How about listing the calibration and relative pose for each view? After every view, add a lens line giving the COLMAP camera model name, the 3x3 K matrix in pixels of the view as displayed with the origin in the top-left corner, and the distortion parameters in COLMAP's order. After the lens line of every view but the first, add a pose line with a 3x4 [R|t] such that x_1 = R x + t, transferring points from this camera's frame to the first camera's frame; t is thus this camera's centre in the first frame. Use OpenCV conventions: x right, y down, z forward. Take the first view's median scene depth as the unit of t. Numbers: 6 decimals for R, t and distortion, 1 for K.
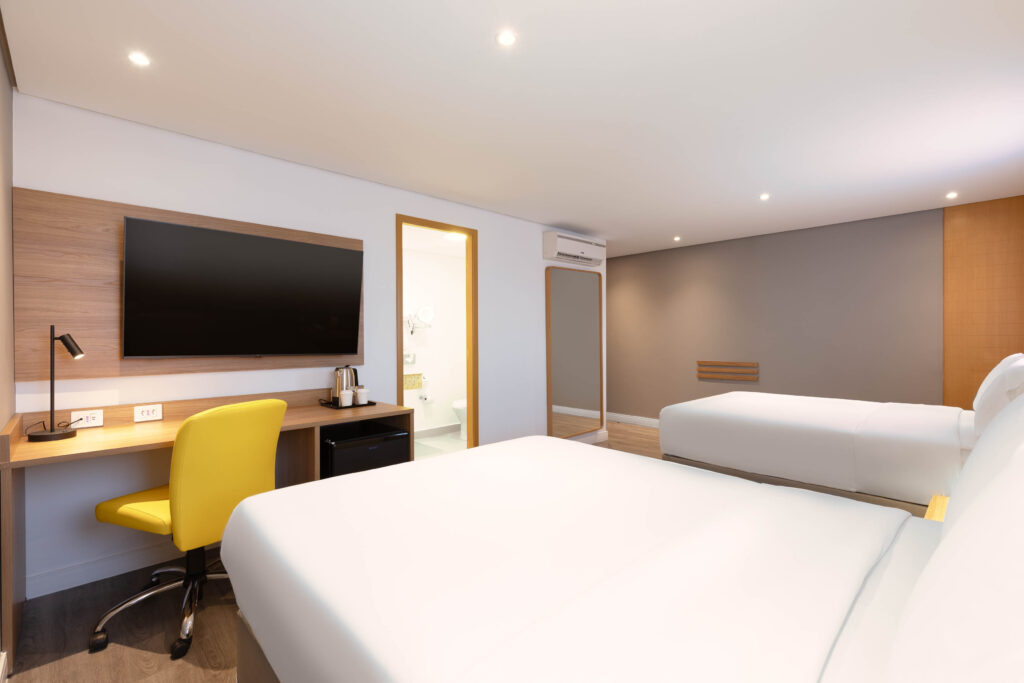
lens RADIAL K [[458.6, 0, 513.8], [0, 458.6, 340.3], [0, 0, 1]] dist [0.007342, -0.001216]
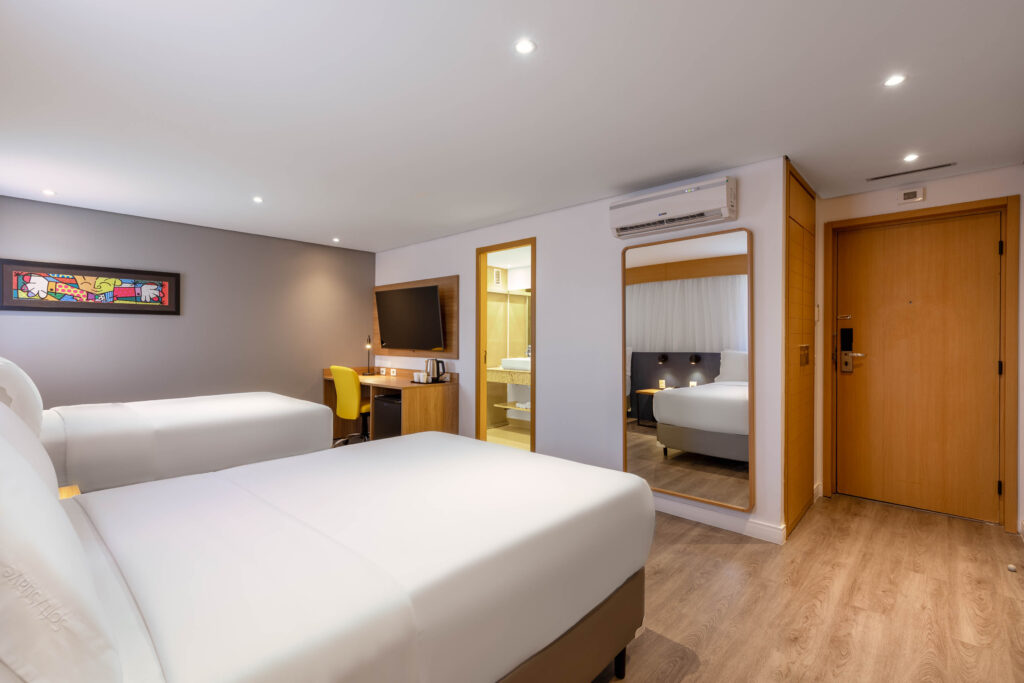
lens RADIAL K [[458.6, 0, 513.6], [0, 458.6, 337.4], [0, 0, 1]] dist [0.007342, -0.001216]
pose [[0.048799, 0.003895, -0.998801, 1.386753], [-0.009285, 0.999951, 0.003446, -0.028212], [0.998765, 0.009106, 0.048833, 1.334478]]
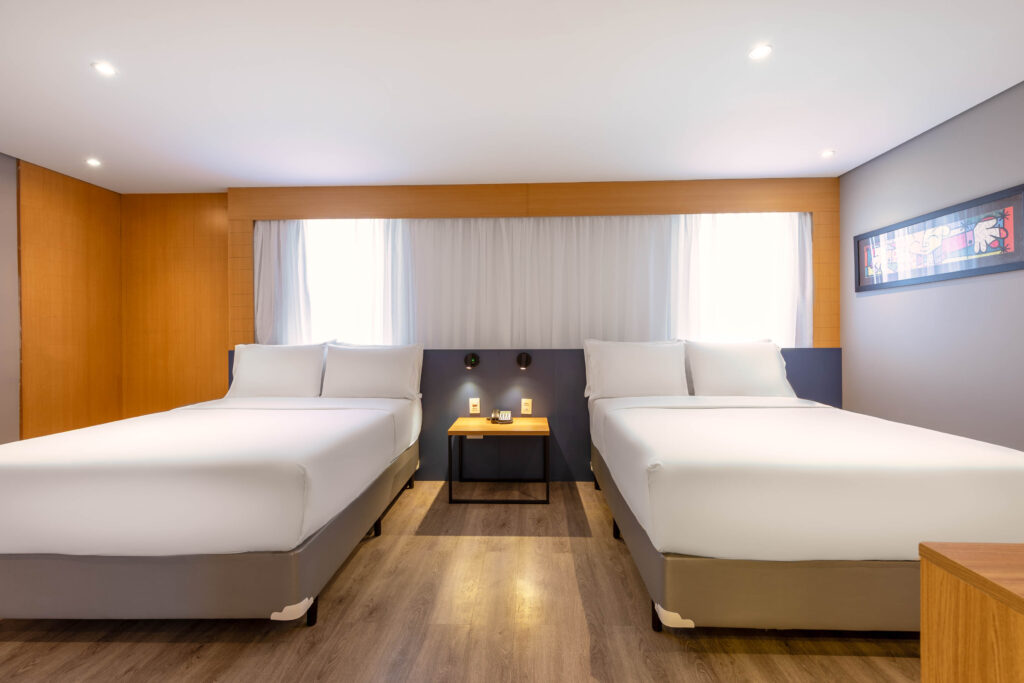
lens RADIAL K [[458.6, 0, 514.3], [0, 458.6, 339.0], [0, 0, 1]] dist [0.007342, -0.001216]
pose [[-0.695336, 0.003413, 0.718677, -0.253617], [0.012533, 0.999894, 0.007377, 0.015604], [-0.718576, 0.014137, -0.695305, 1.424143]]
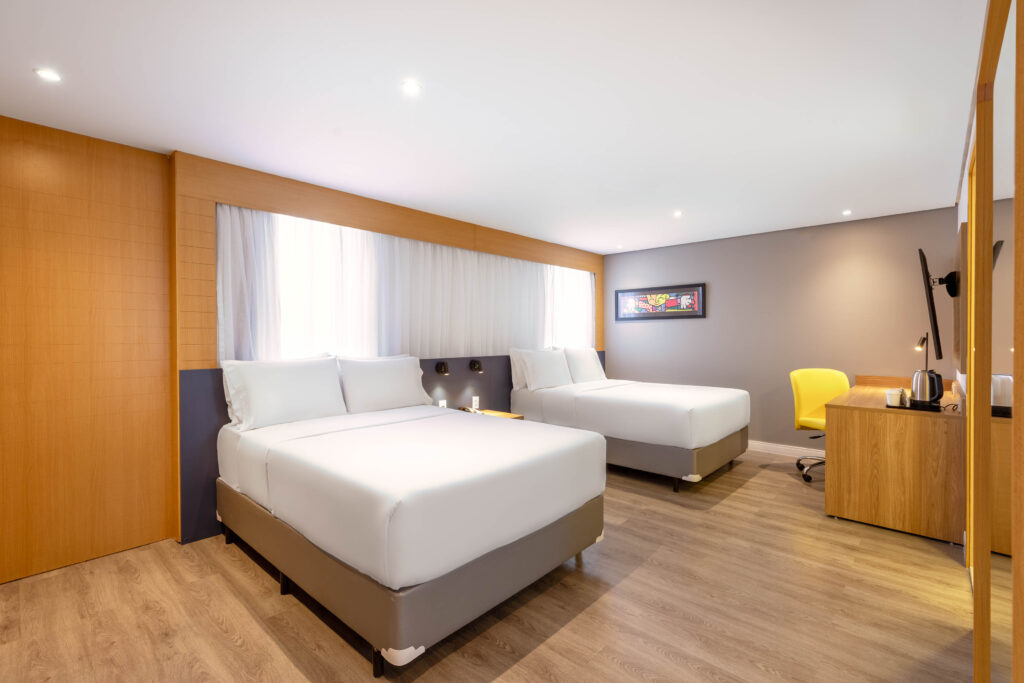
lens RADIAL K [[458.6, 0, 513.0], [0, 458.6, 340.1], [0, 0, 1]] dist [0.007342, -0.001216]
pose [[-0.998188, 0.006726, -0.059802, 0.629982], [0.005956, 0.999897, 0.013042, -0.025985], [0.059884, 0.012662, -0.998125, 2.131741]]
